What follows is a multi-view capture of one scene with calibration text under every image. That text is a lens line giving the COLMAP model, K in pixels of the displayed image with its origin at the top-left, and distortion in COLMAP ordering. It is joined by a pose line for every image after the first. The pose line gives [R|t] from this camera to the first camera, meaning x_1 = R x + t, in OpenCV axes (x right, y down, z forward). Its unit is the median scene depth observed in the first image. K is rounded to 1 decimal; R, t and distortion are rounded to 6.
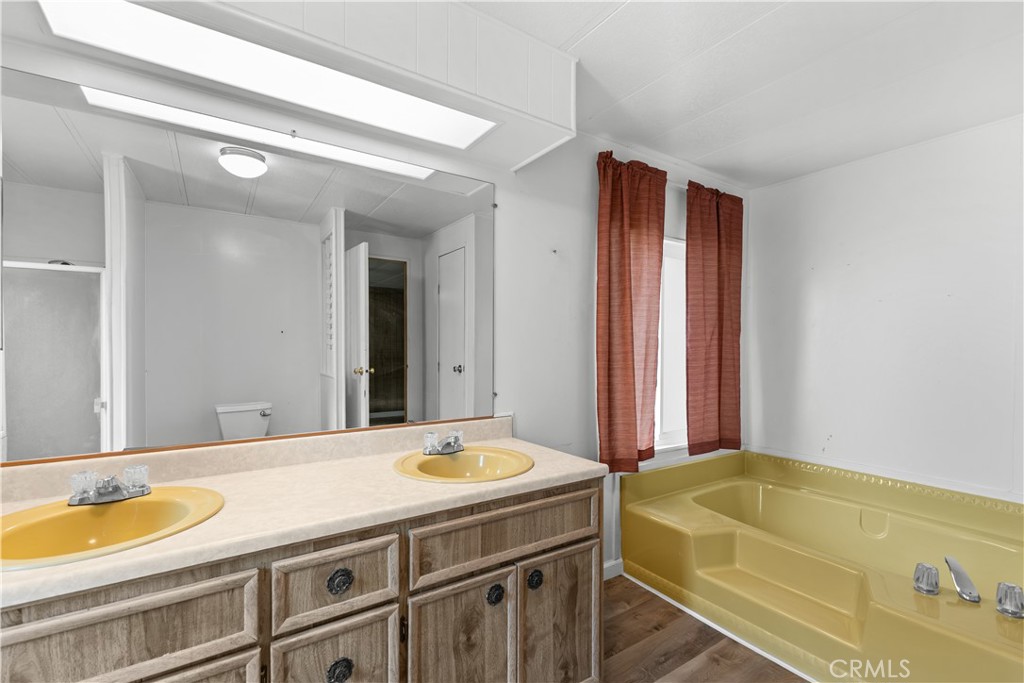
lens RADIAL K [[464.1, 0, 516.8], [0, 464.1, 348.9], [0, 0, 1]] dist [0.003122, 0.000472]
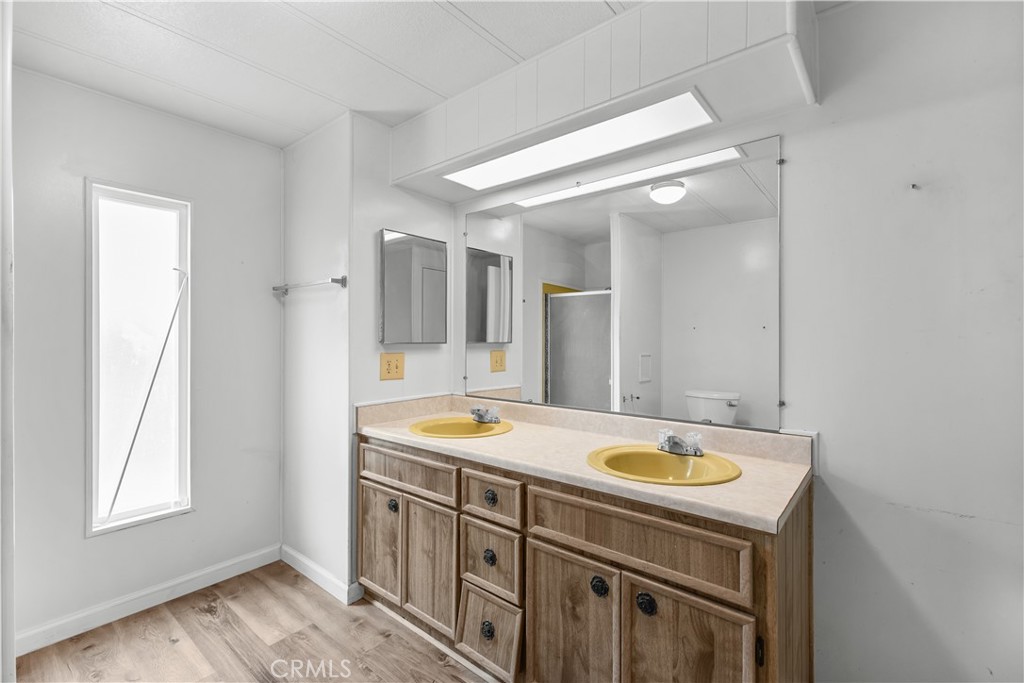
lens RADIAL K [[446.5, 0, 511.1], [0, 446.5, 338.2], [0, 0, 1]] dist [0.010790, -0.000656]
pose [[0.269852, -0.007655, -0.962871, 0.863515], [-0.004355, 0.999948, -0.009171, -0.002815], [0.962892, 0.006668, 0.269805, 0.556652]]
